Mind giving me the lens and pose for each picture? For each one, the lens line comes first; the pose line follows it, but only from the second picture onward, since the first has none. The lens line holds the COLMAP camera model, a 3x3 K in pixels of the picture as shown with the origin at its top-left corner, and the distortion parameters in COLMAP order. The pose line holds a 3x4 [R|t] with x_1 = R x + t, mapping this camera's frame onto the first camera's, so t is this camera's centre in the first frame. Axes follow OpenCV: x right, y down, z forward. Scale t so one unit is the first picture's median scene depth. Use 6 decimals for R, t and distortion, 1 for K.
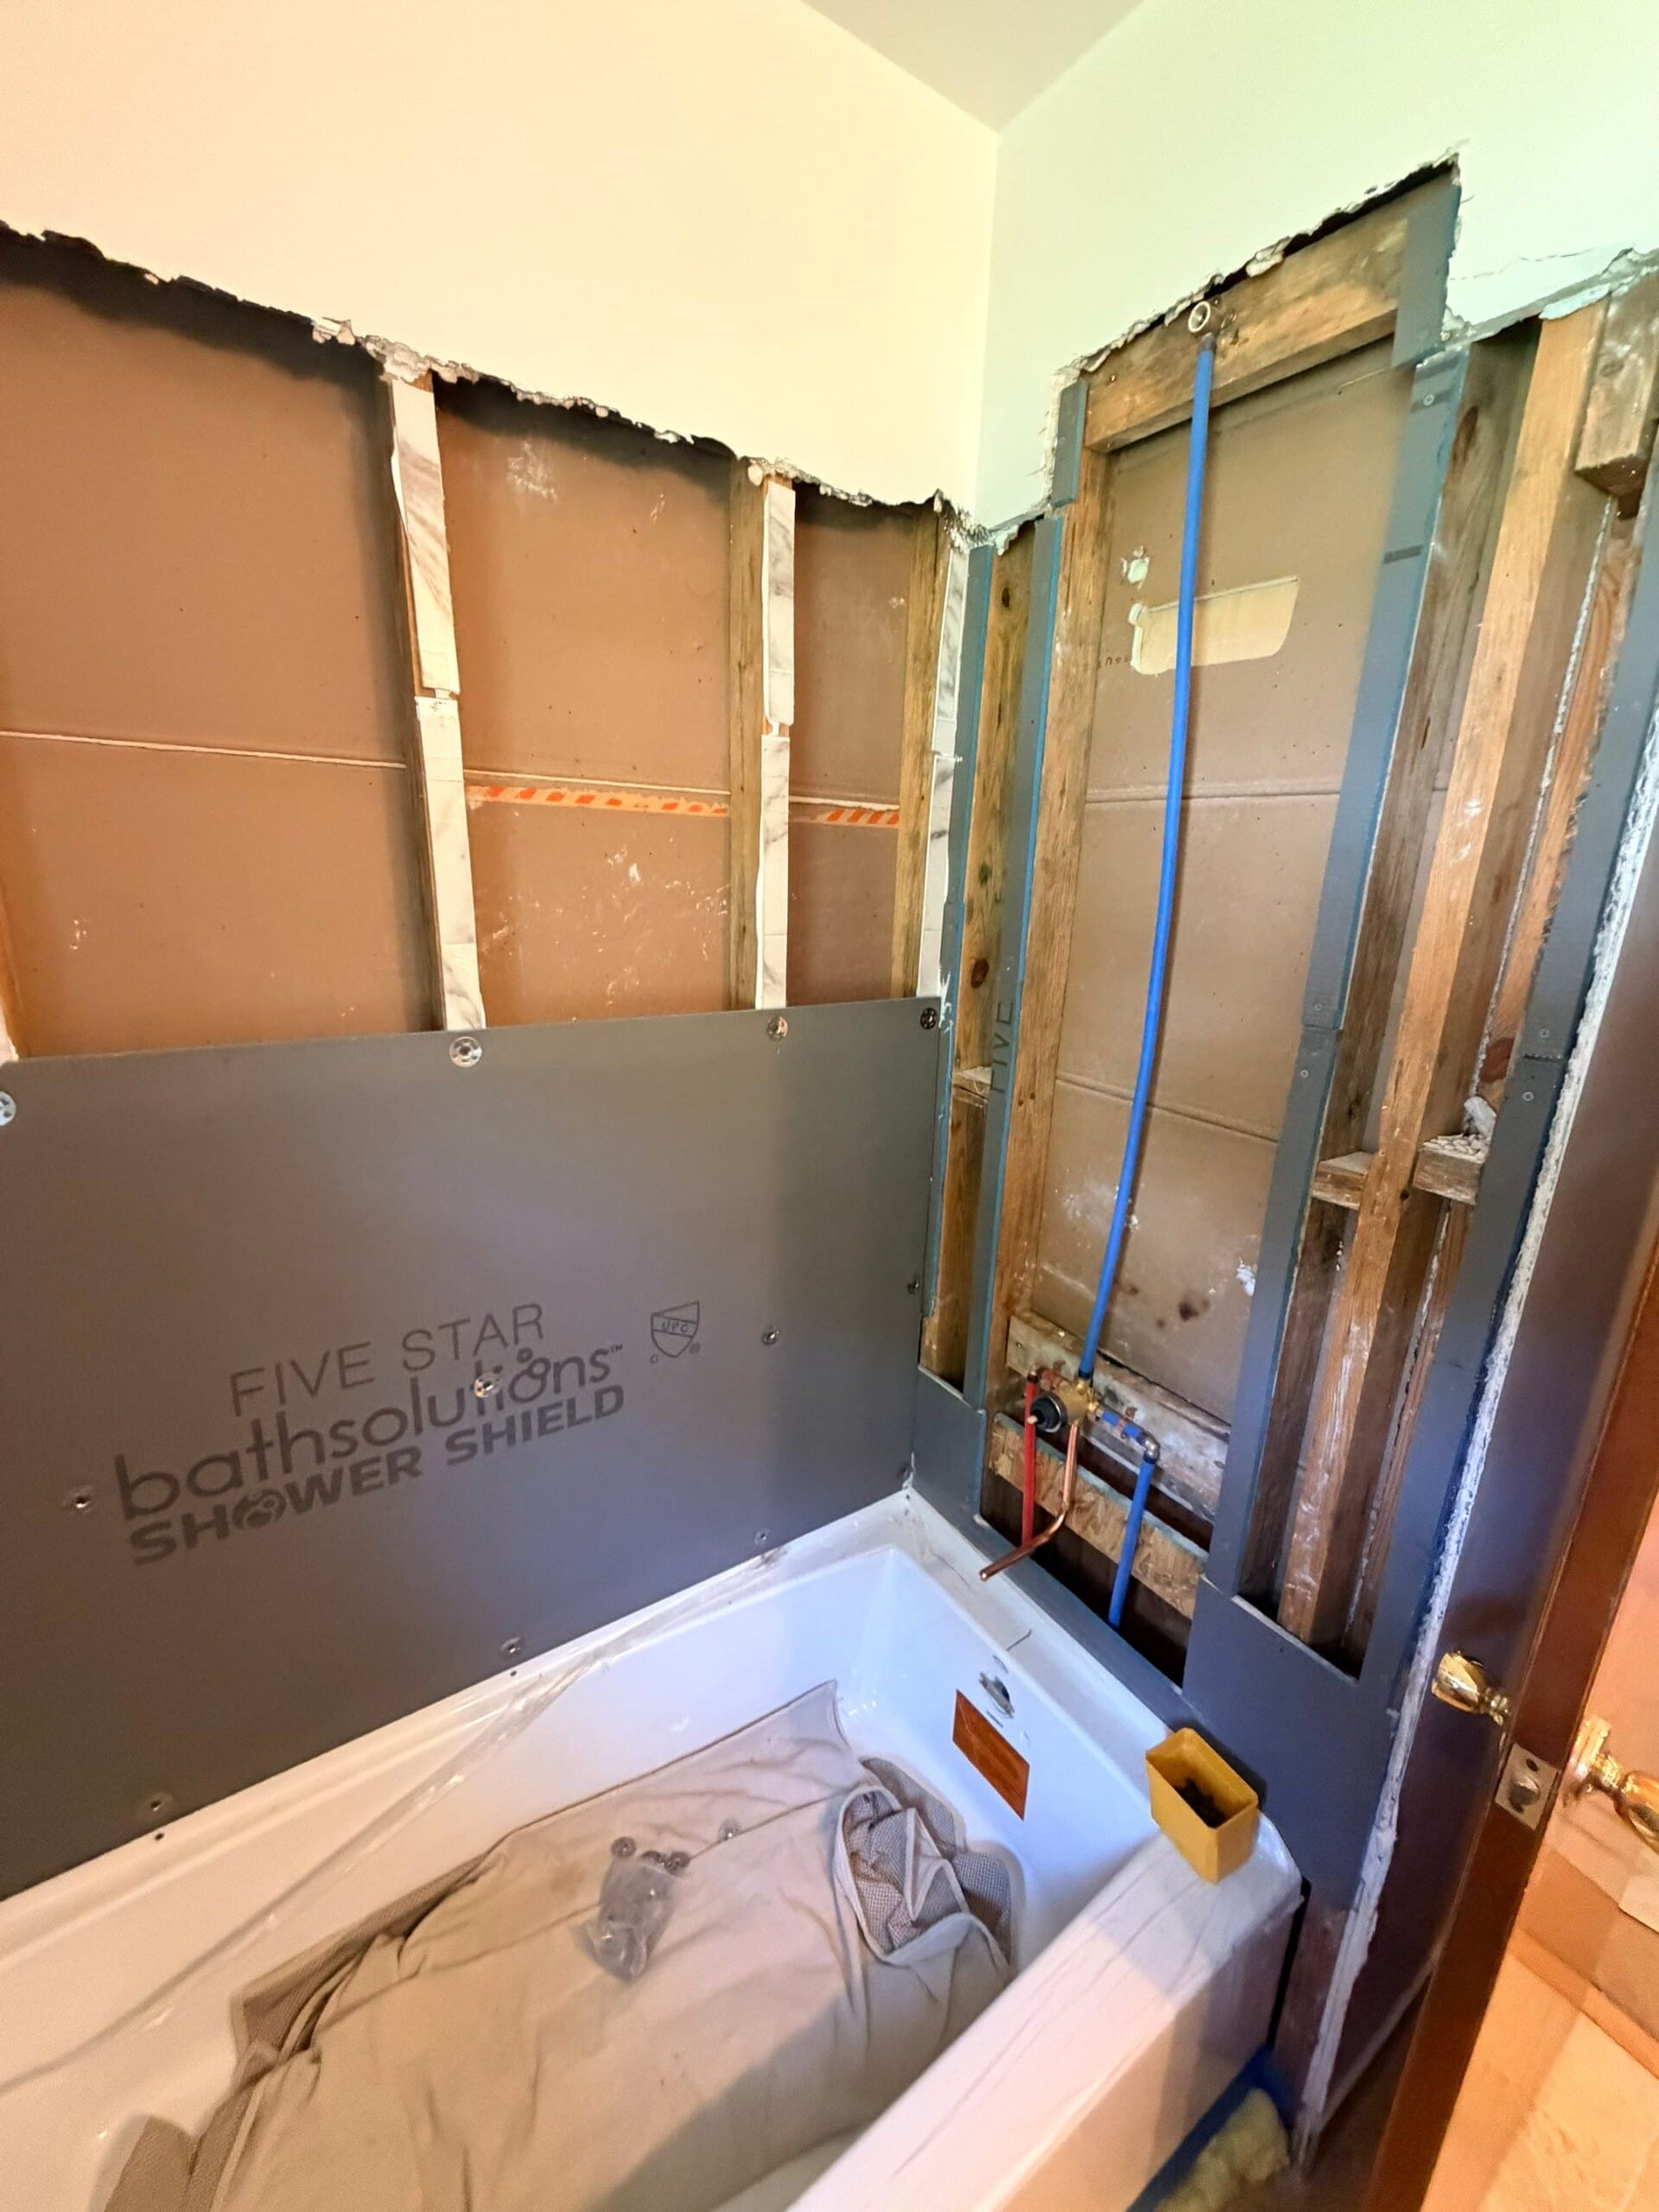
lens RADIAL K [[883.6, 0, 831.3], [0, 883.6, 1099.7], [0, 0, 1]] dist [-0.000034, -0.000101]
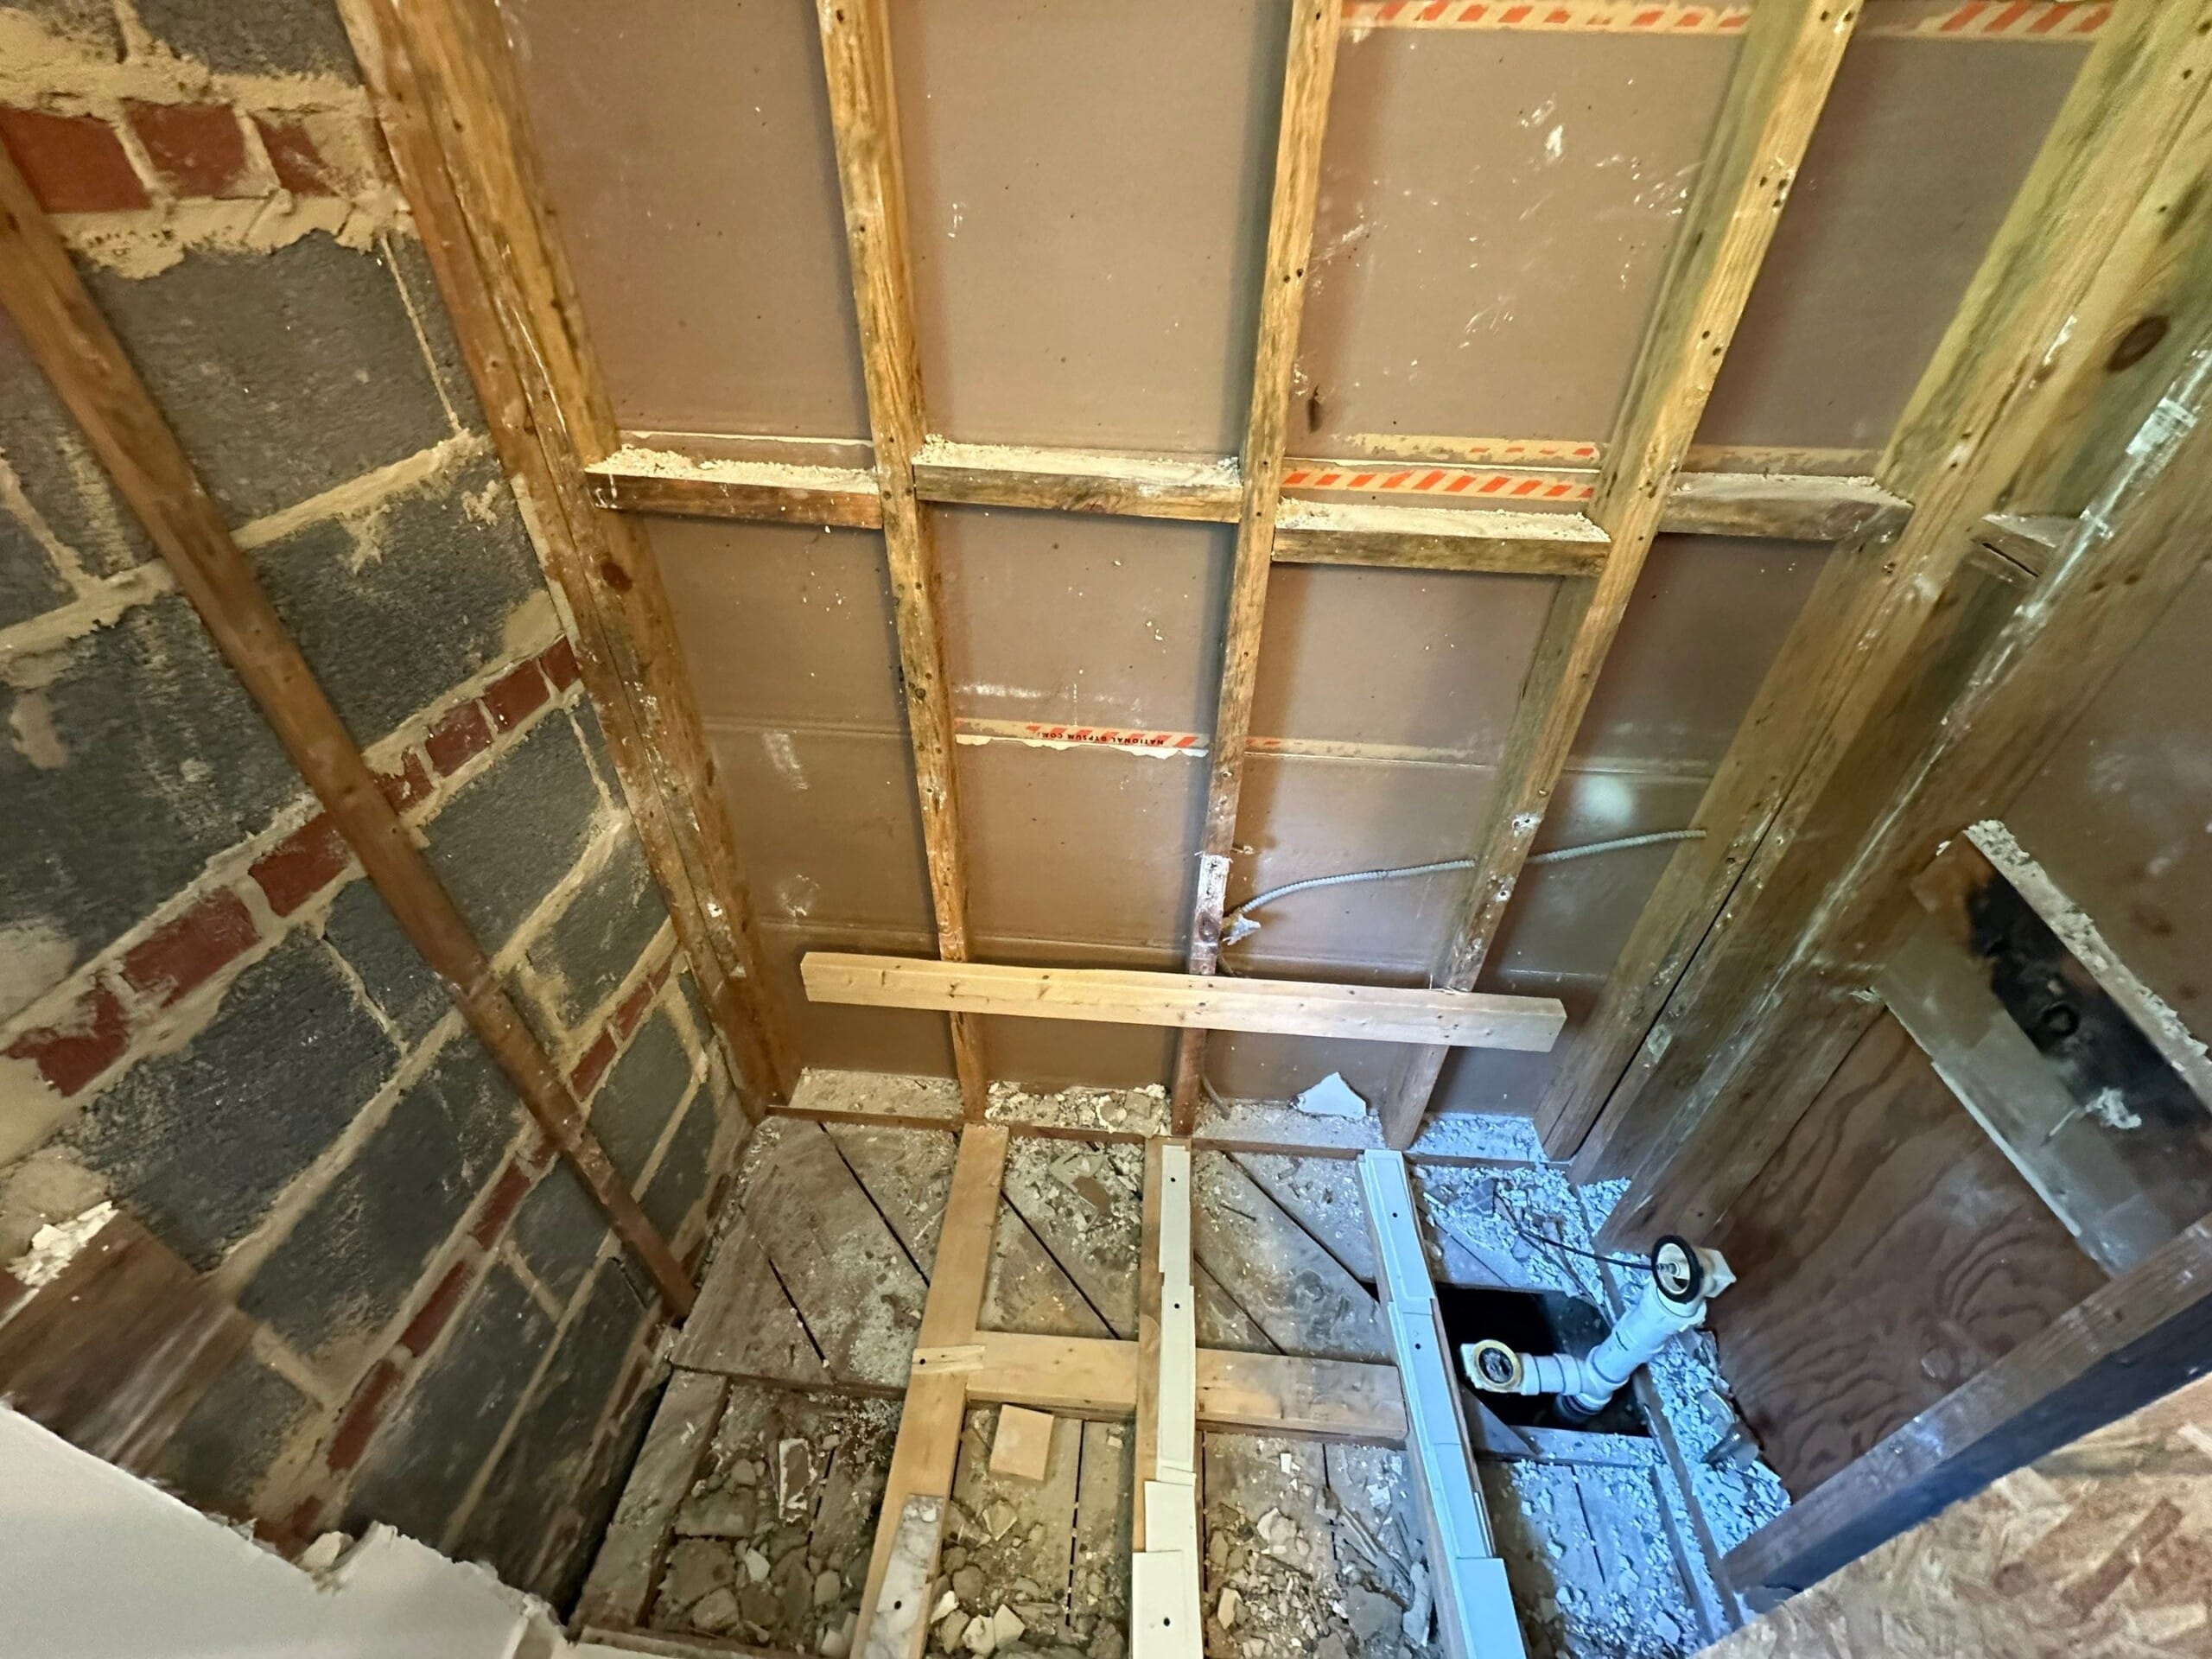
lens RADIAL K [[883.6, 0, 1113.5], [0, 883.6, 799.7], [0, 0, 1]] dist [-0.000034, -0.000101]
pose [[0.801030, 0.348604, -0.486648, 0.020245], [-0.144094, 0.901325, 0.408472, -0.020148], [0.581023, -0.257075, 0.772221, 0.113992]]
